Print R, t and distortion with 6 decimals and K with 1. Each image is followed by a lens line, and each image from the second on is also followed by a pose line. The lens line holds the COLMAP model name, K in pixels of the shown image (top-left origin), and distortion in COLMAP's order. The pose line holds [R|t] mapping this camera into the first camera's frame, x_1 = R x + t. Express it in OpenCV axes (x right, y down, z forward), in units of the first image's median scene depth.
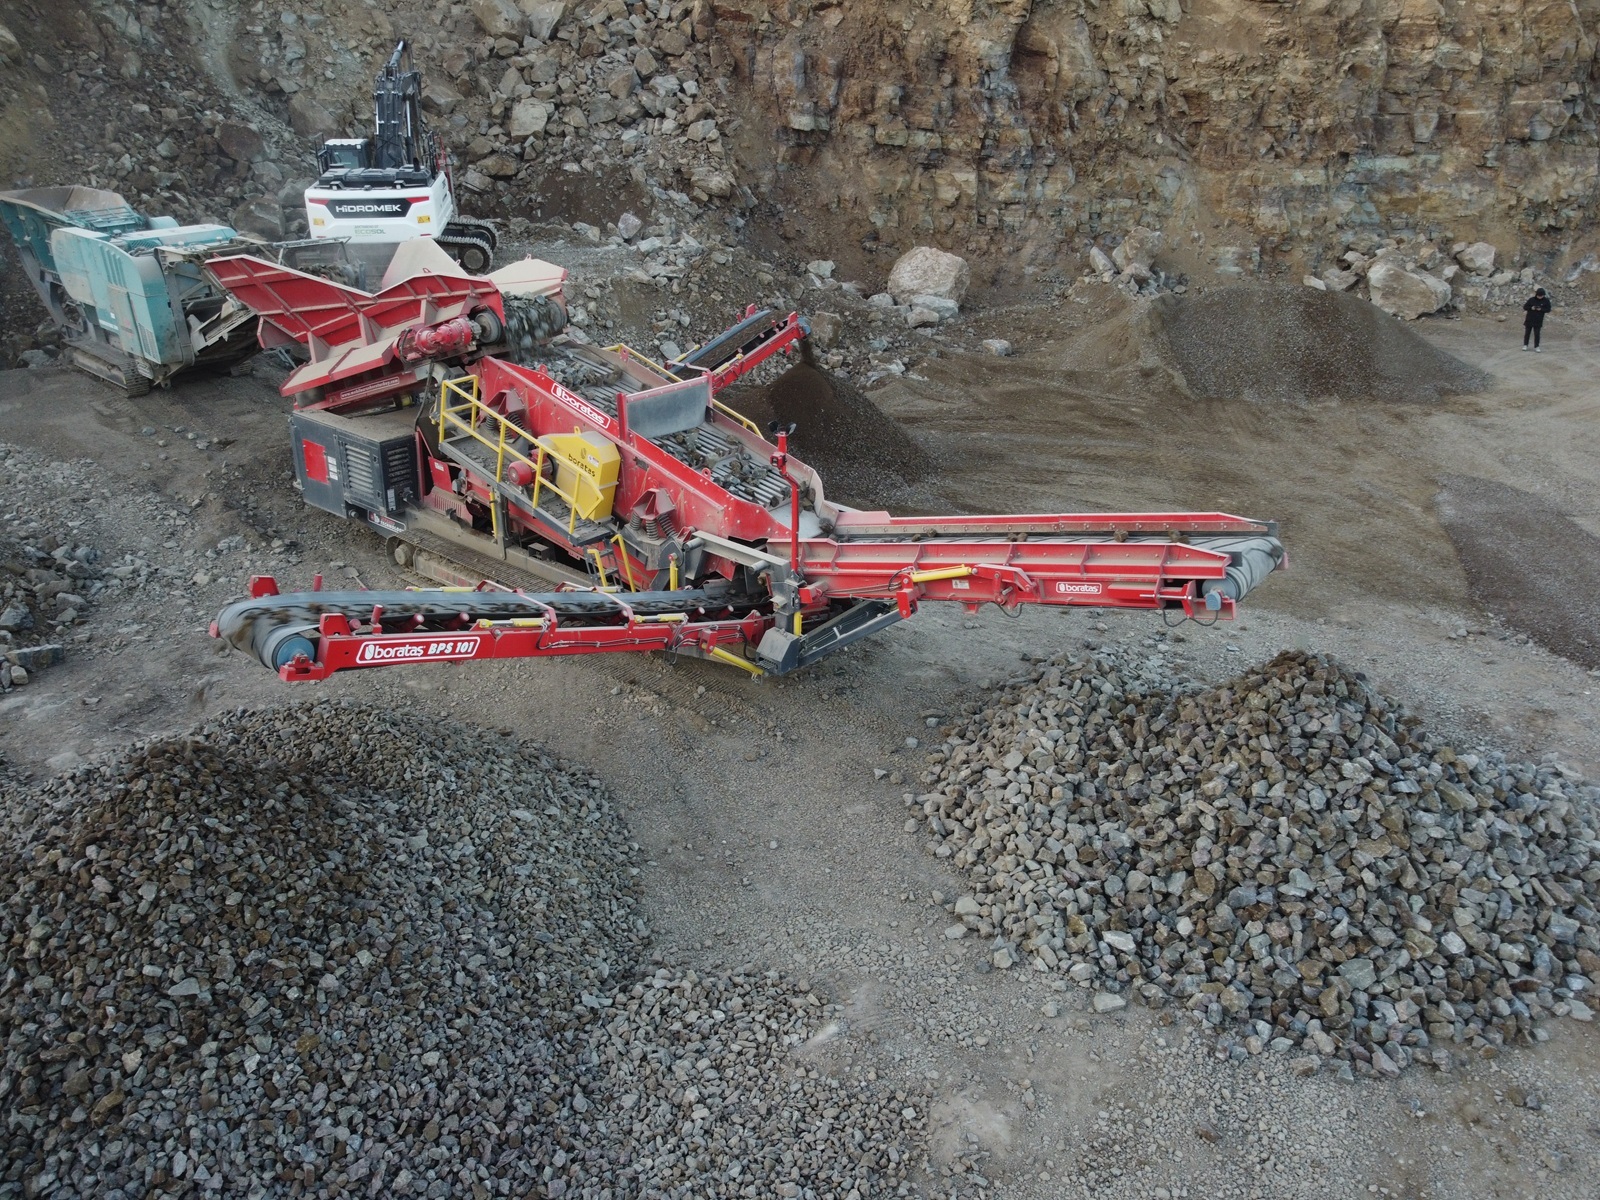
lens RADIAL K [[1192.5, 0, 791.1], [0, 1192.5, 601.7], [0, 0, 1]] dist [-0.002181, 0.000761]
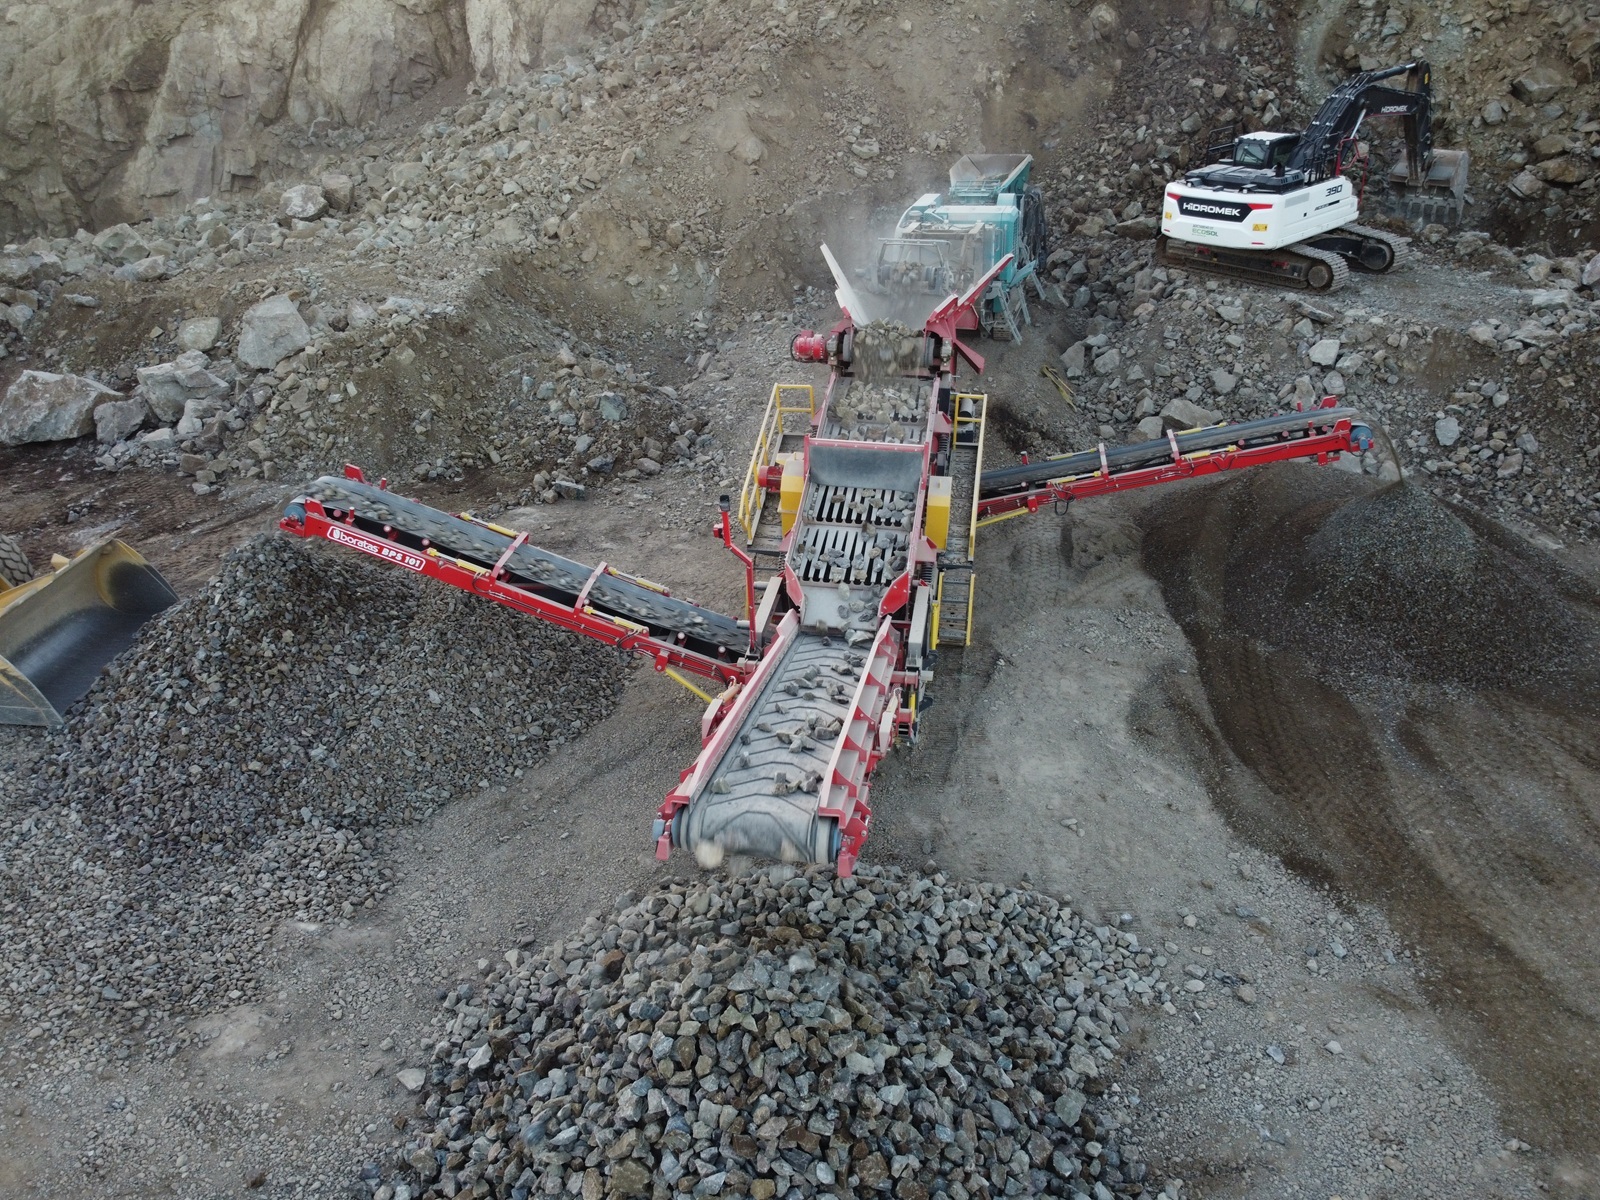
lens RADIAL K [[1192.5, 0, 793.9], [0, 1192.5, 604.6], [0, 0, 1]] dist [-0.002181, 0.000761]
pose [[0.482800, 0.391247, -0.783473, 0.378303], [-0.349922, 0.906314, 0.236958, -0.144745], [0.802782, 0.159751, 0.574475, 0.205401]]
